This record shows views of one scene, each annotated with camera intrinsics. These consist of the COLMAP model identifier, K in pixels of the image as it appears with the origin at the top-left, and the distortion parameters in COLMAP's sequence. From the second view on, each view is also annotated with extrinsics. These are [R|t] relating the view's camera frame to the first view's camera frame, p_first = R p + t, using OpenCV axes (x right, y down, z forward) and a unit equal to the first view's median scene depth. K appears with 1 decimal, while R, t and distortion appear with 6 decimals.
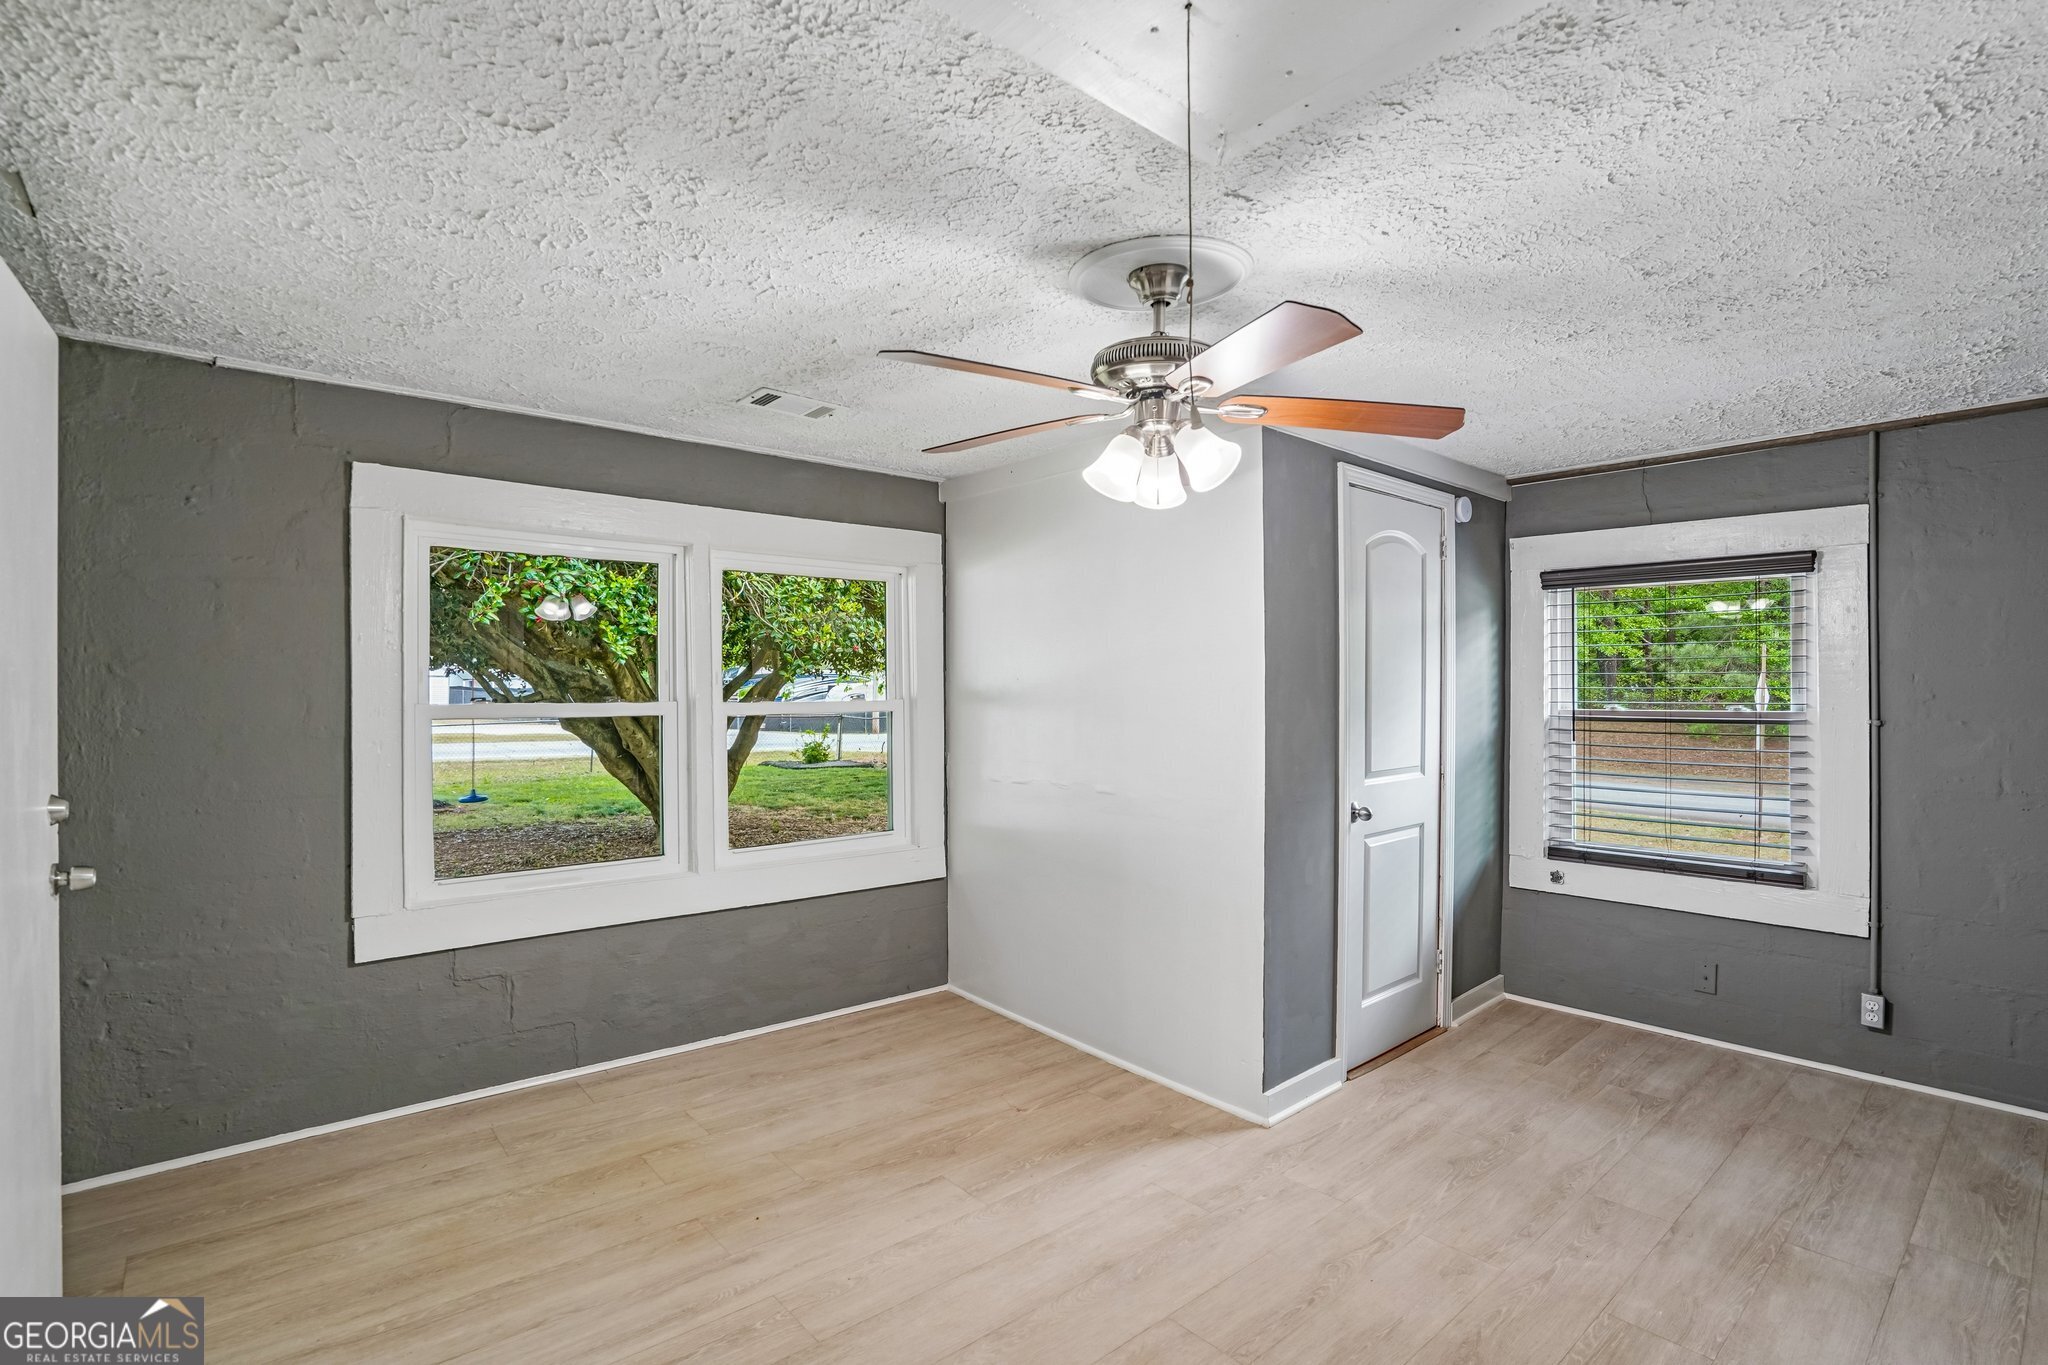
lens RADIAL K [[969.3, 0, 1013.1], [0, 969.3, 670.0], [0, 0, 1]] dist [-0.054324, 0.017632]
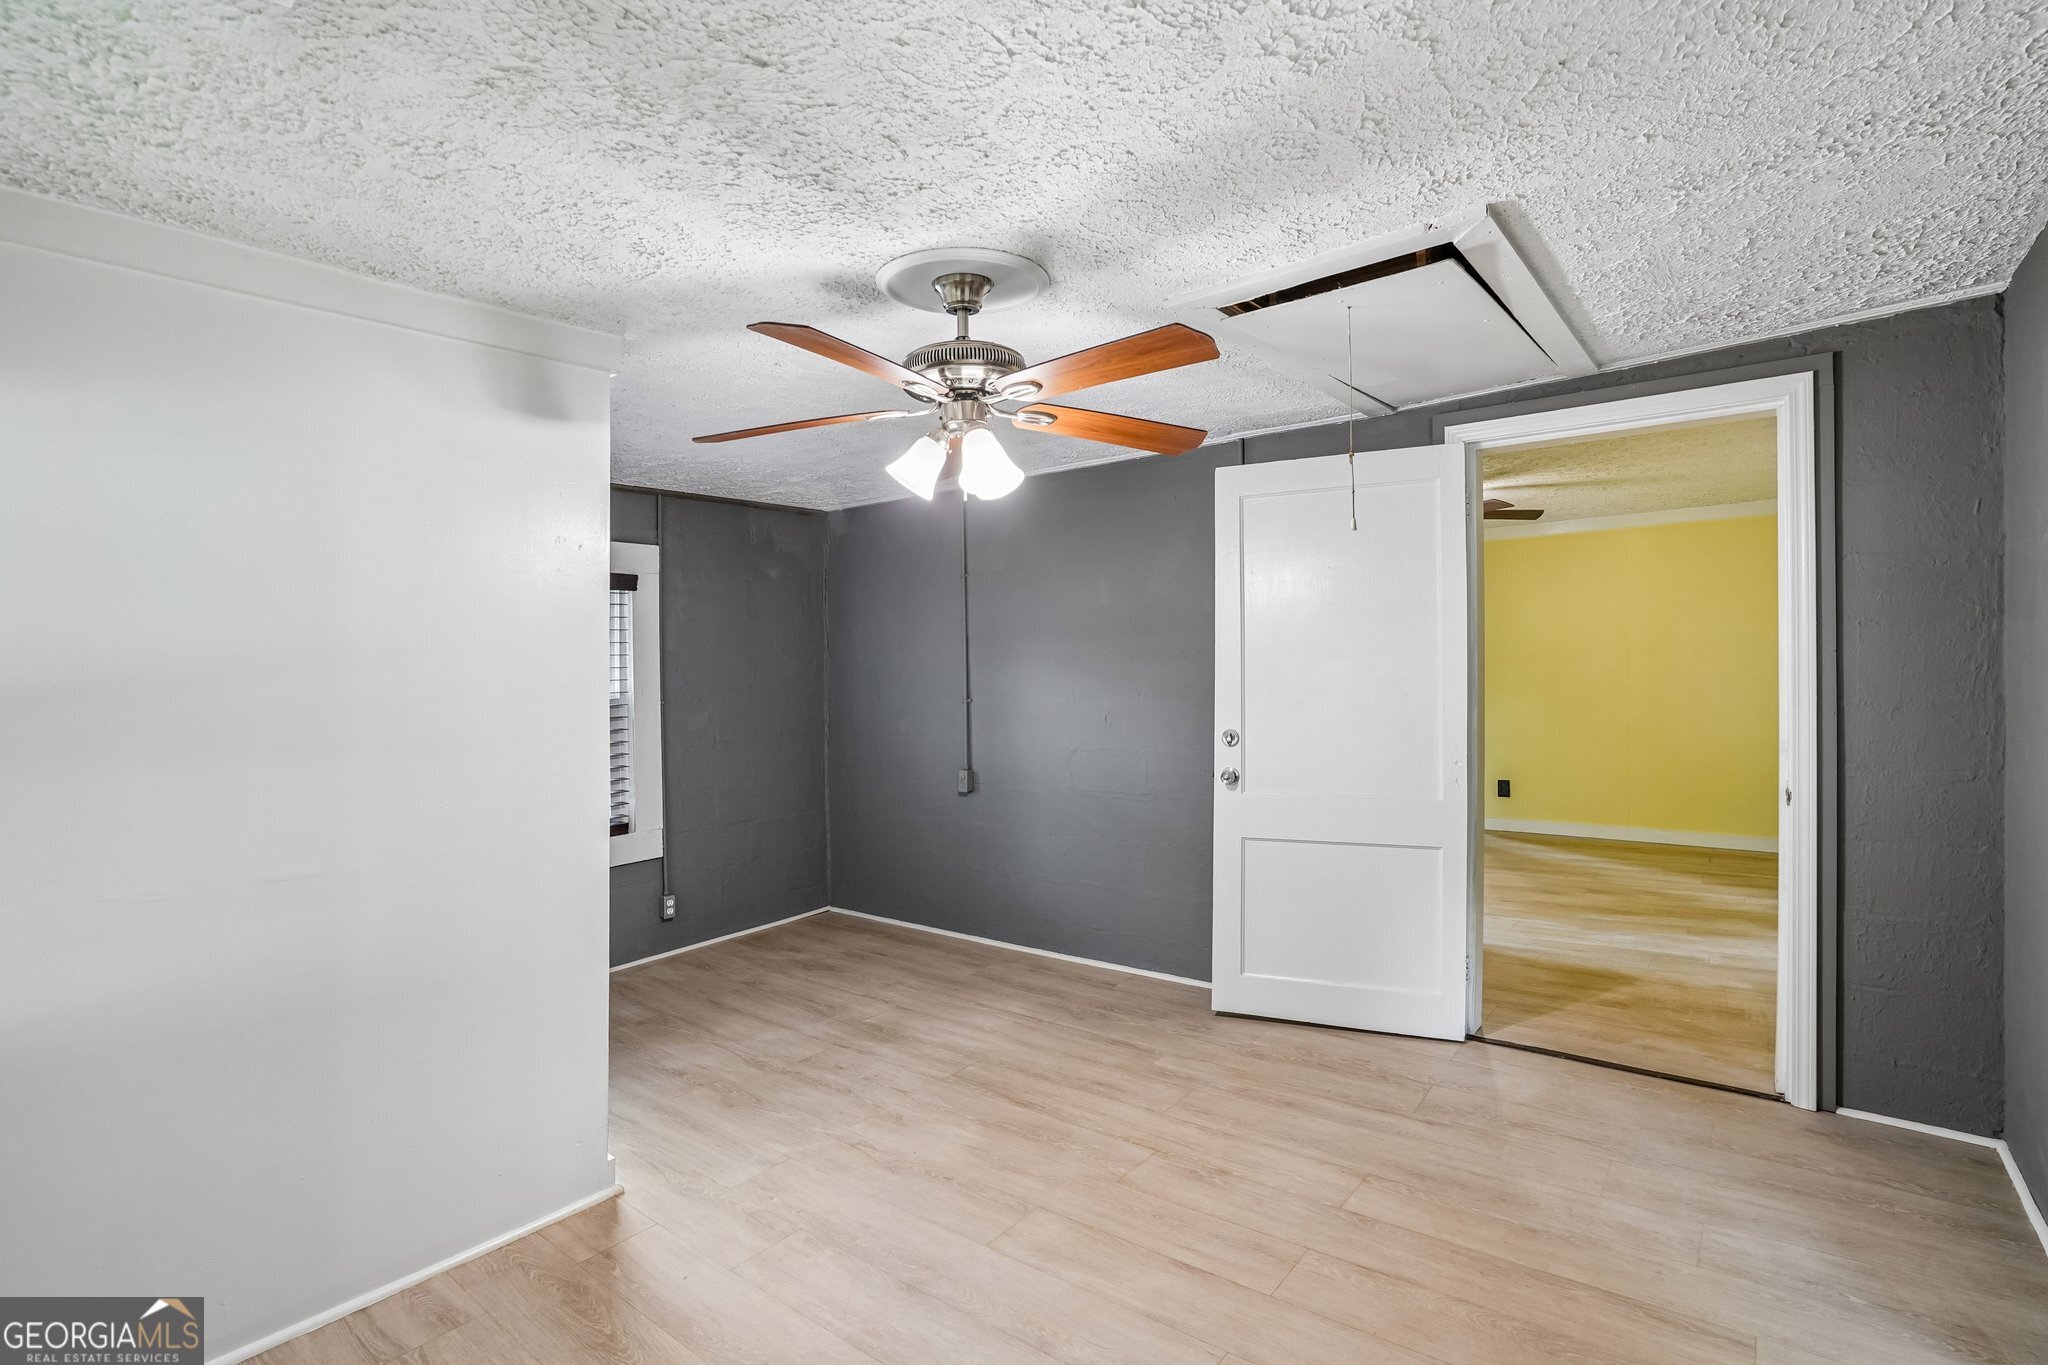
lens RADIAL K [[969.3, 0, 1006.1], [0, 969.3, 687.1], [0, 0, 1]] dist [-0.054324, 0.017632]
pose [[-0.181368, -0.018979, 0.983232, -0.714394], [0.011271, 0.999708, 0.021376, 0.008932], [-0.983351, 0.014958, -0.181101, 0.910361]]
